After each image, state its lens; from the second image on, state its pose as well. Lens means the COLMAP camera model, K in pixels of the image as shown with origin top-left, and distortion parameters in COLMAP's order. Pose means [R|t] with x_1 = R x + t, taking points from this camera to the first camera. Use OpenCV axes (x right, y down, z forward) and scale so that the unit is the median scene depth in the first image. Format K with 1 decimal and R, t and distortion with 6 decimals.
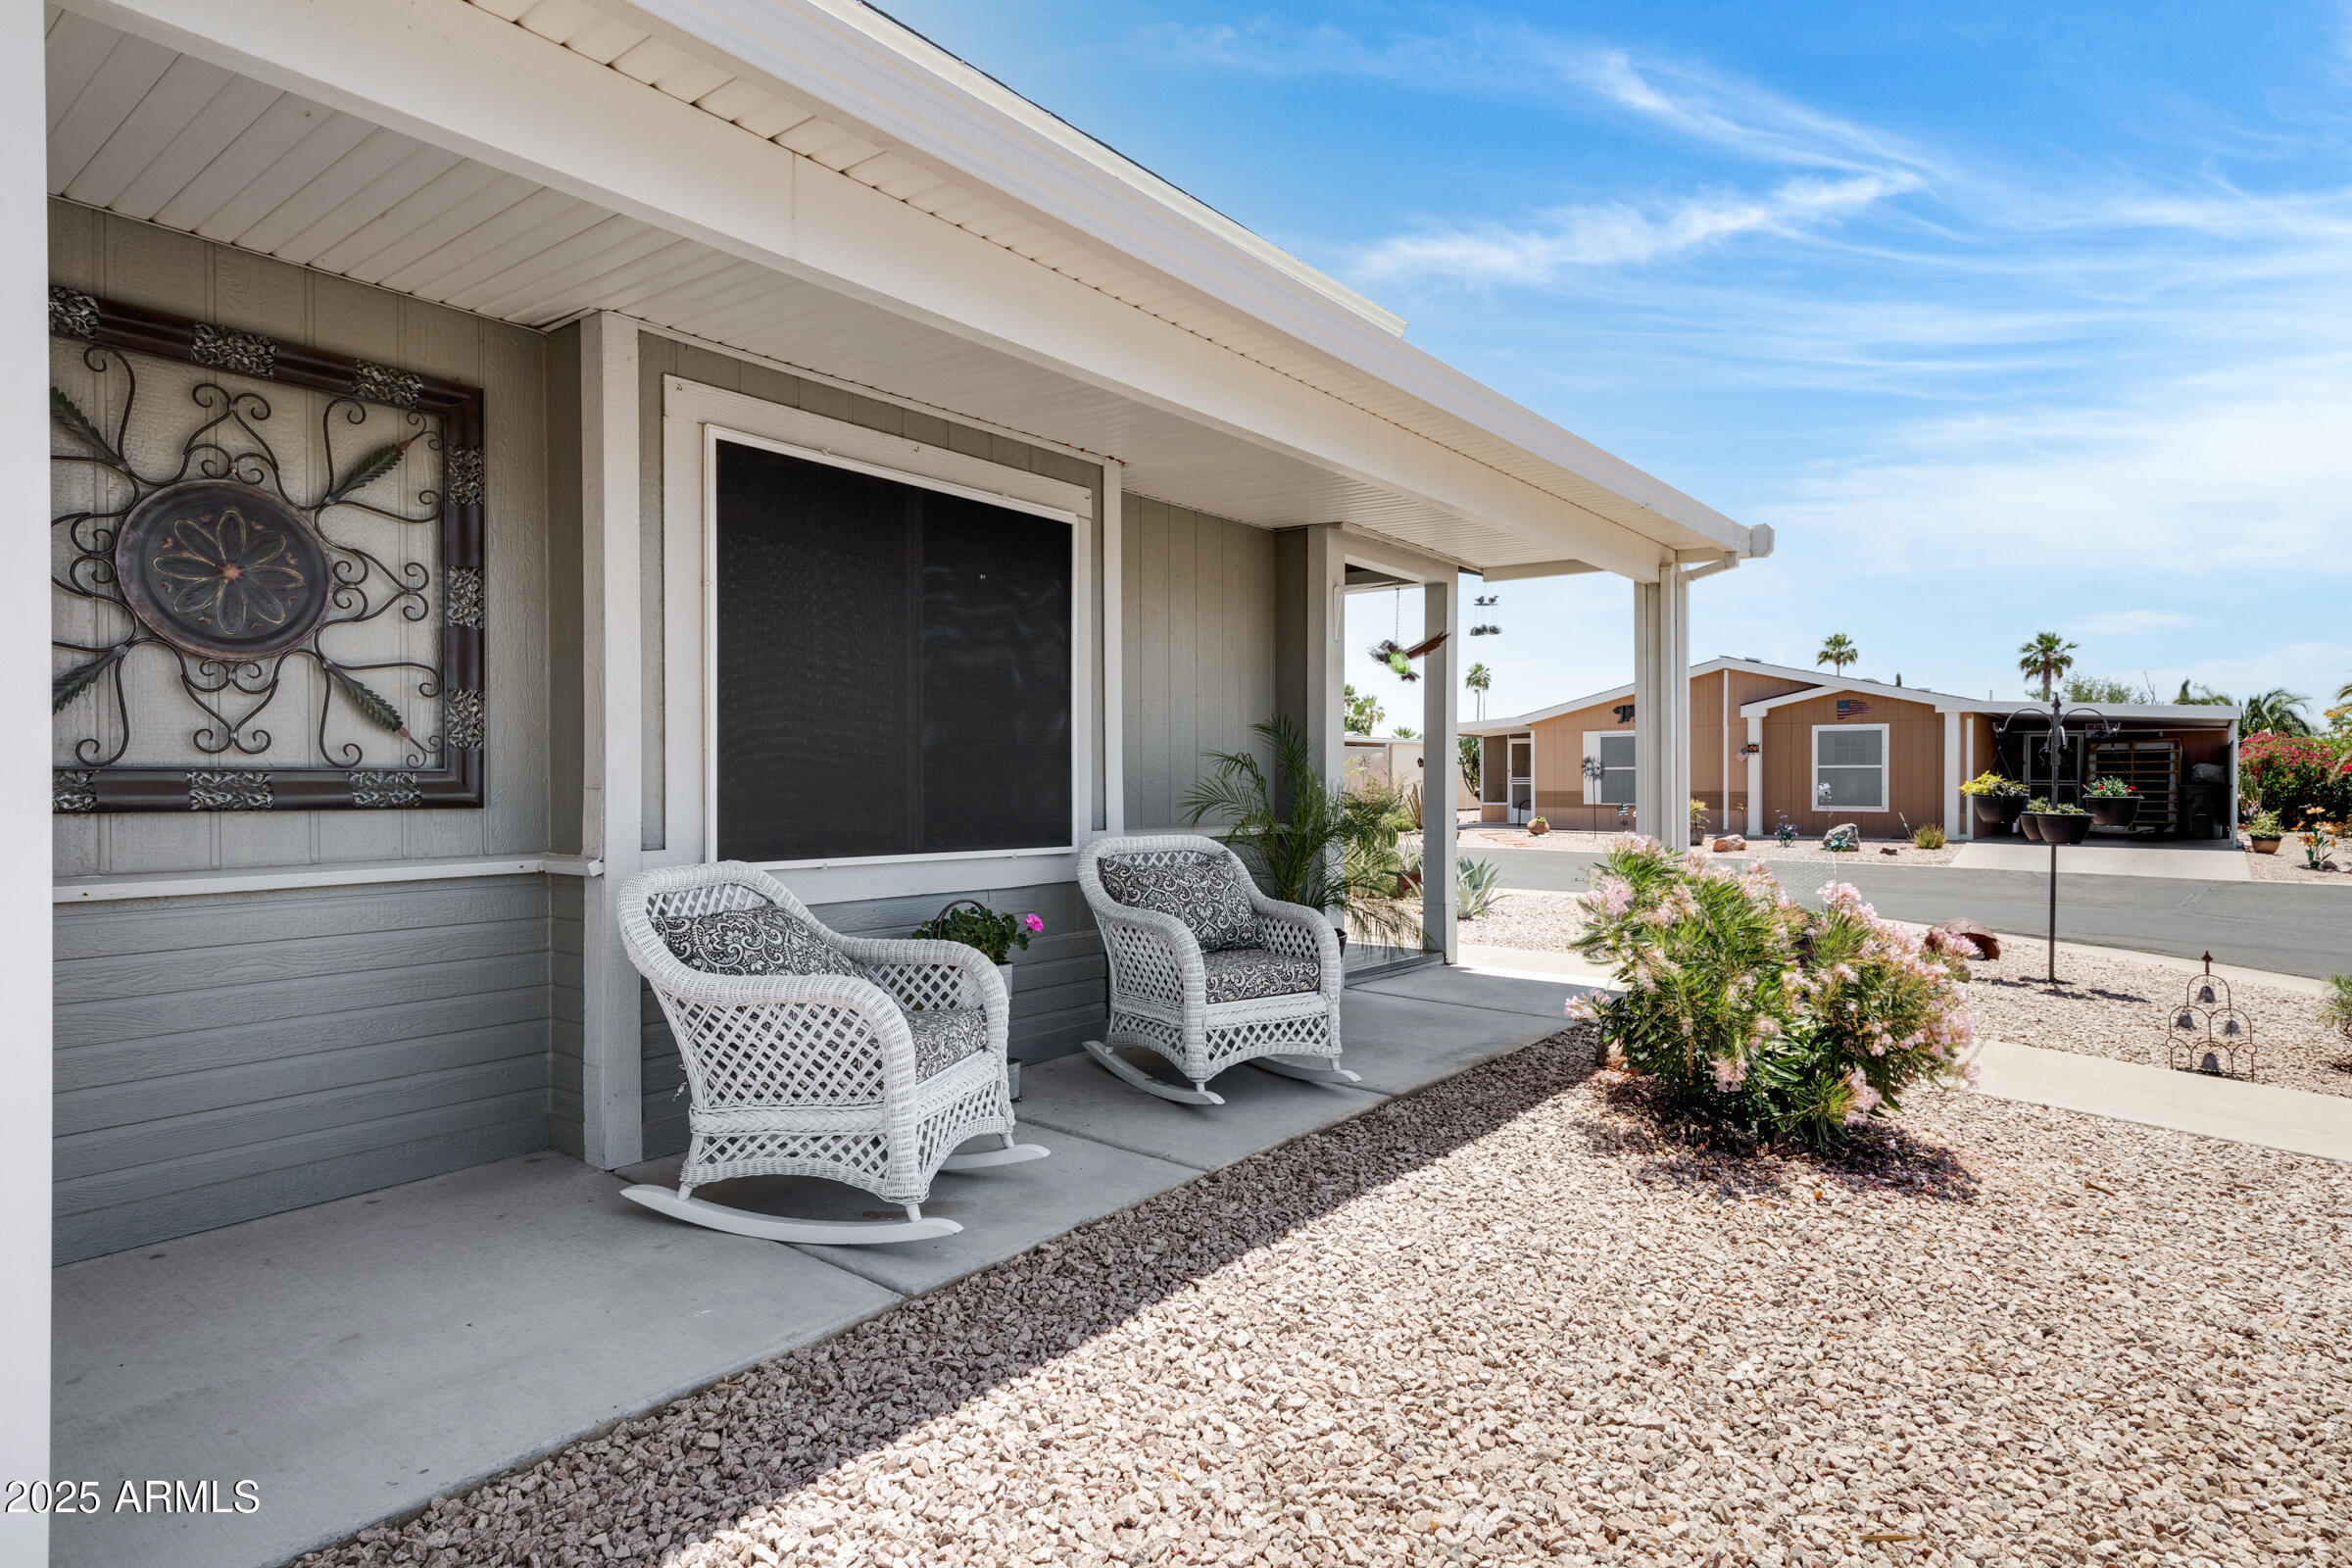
lens RADIAL K [[1288.8, 0, 1176.0], [0, 1288.8, 784.0], [0, 0, 1]] dist [0.002167, 0.000120]
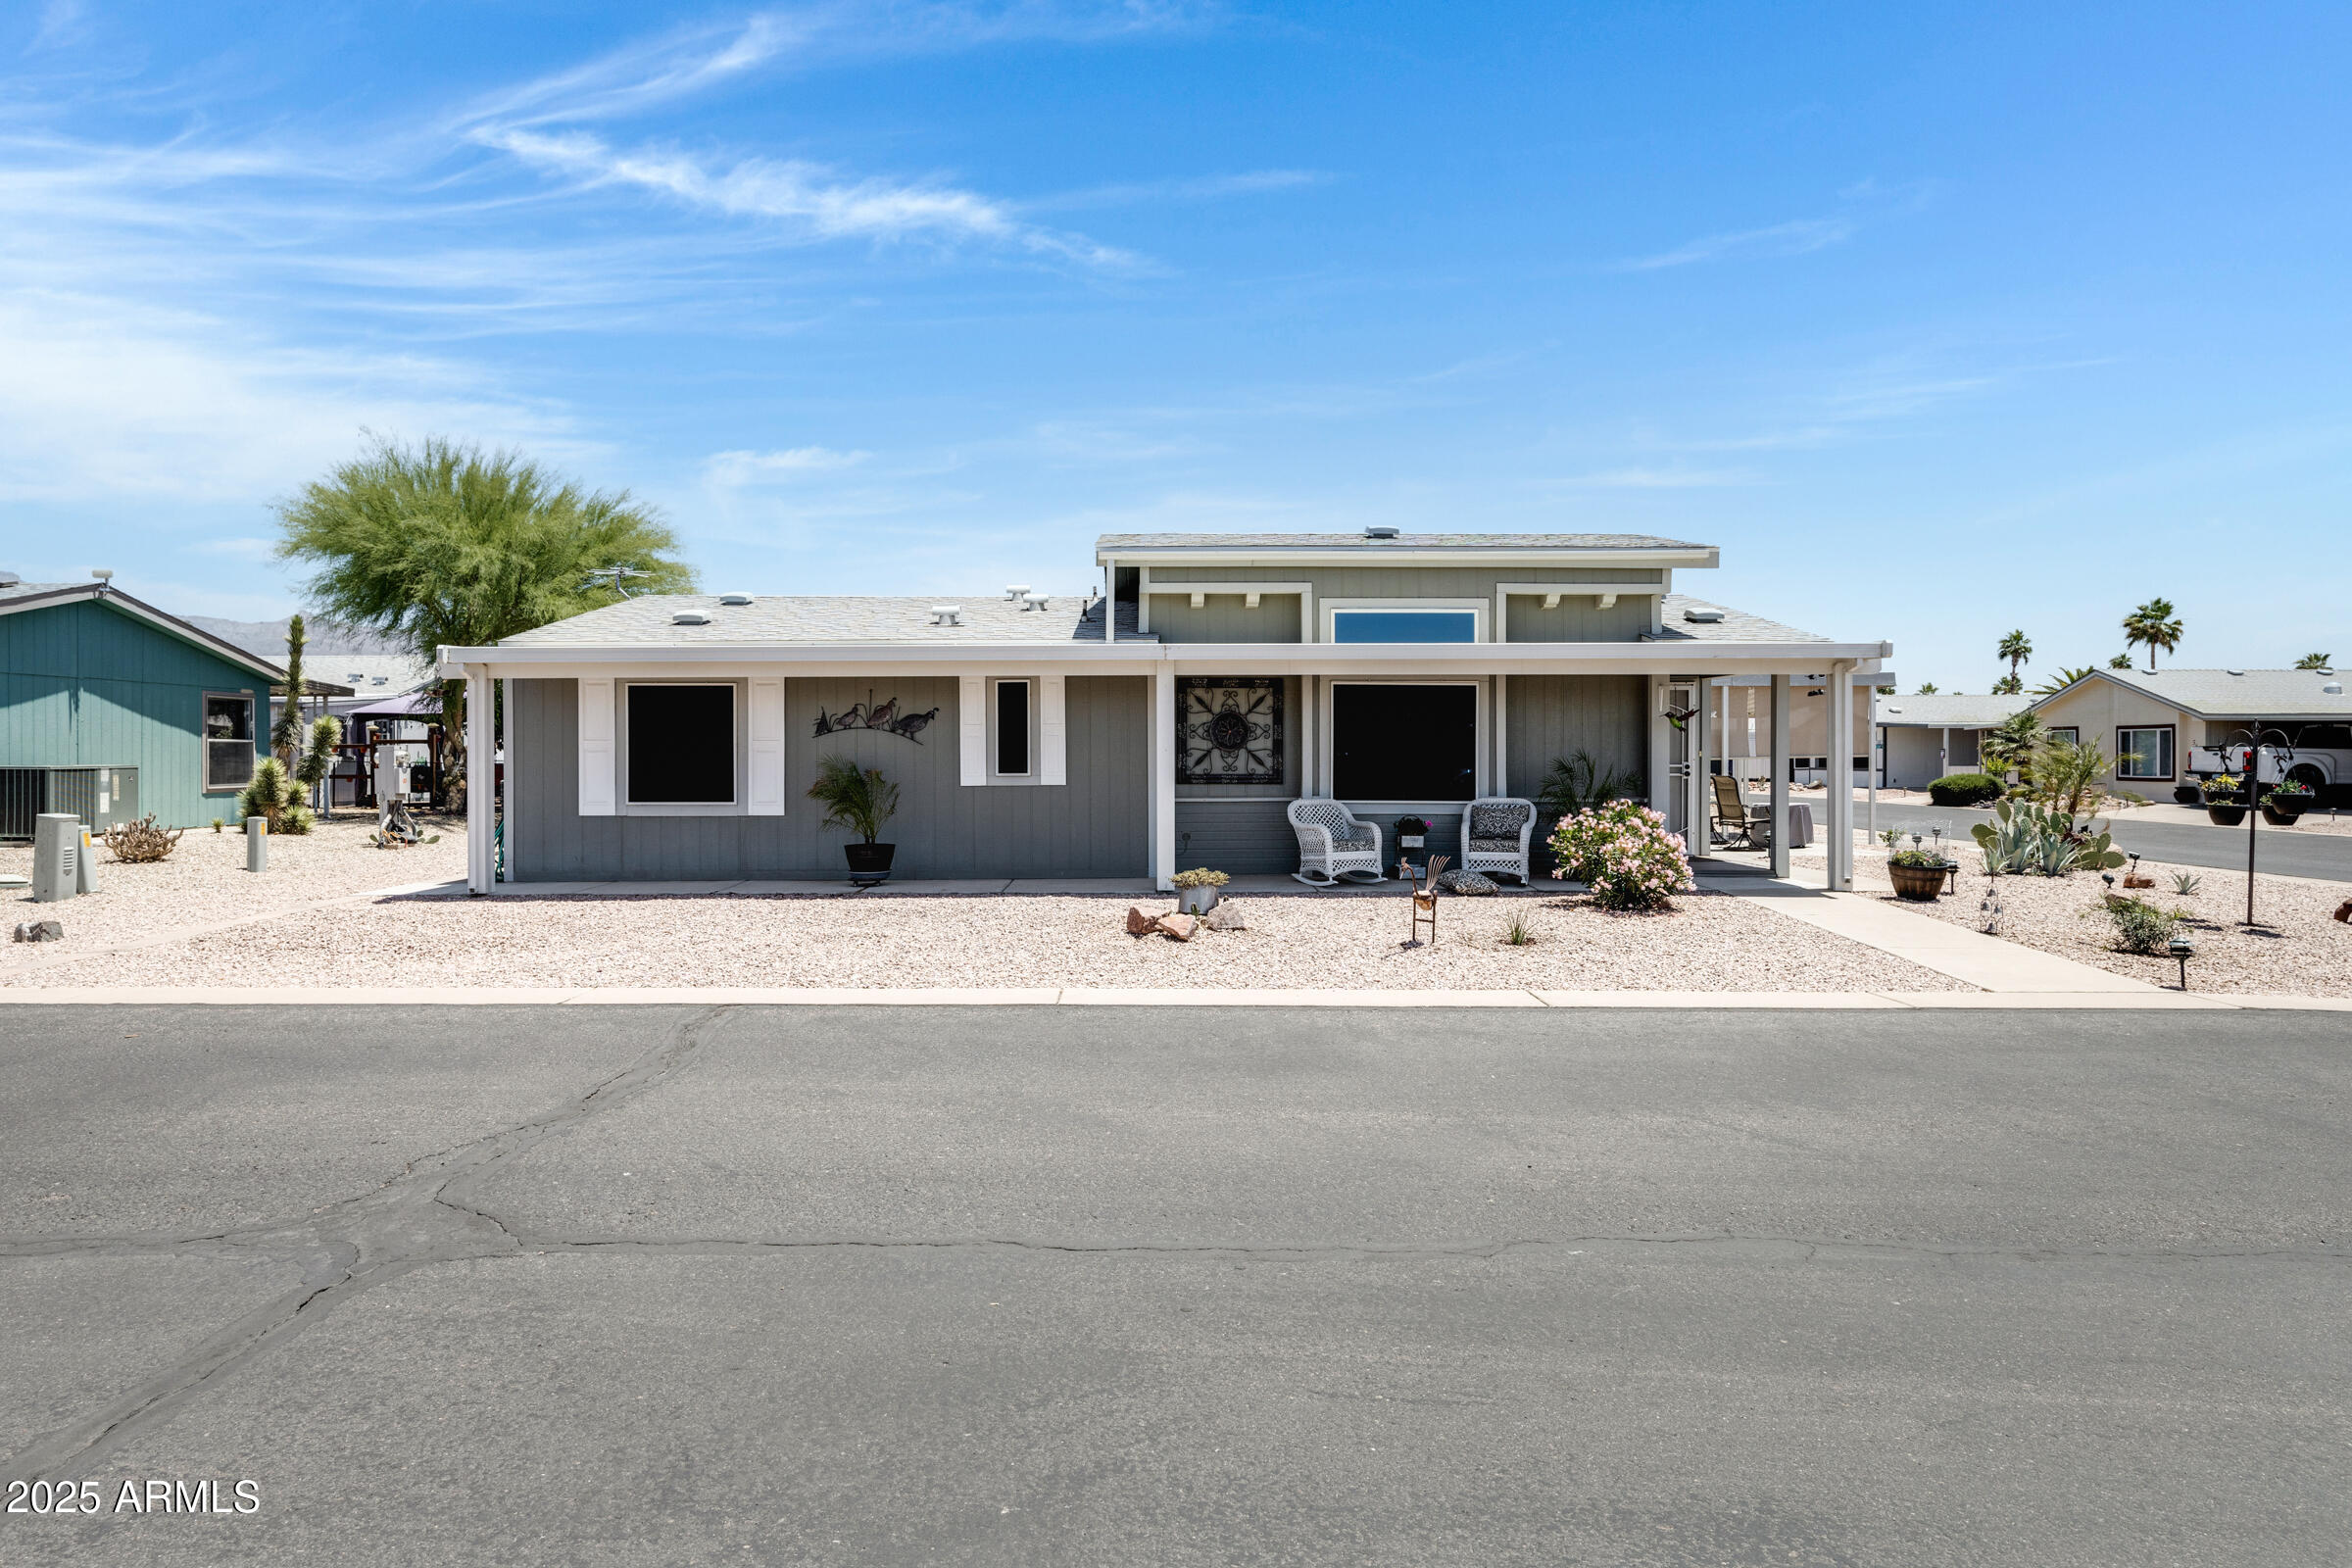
lens RADIAL K [[1091.5, 0, 1176.0], [0, 1091.5, 760.1], [0, 0, 1]] dist [0.004717, 0.000516]
pose [[0.642571, -0.003233, -0.766219, 1.448299], [-0.000968, 0.999987, -0.005031, -0.030109], [0.766225, 0.003974, 0.642560, -1.119843]]
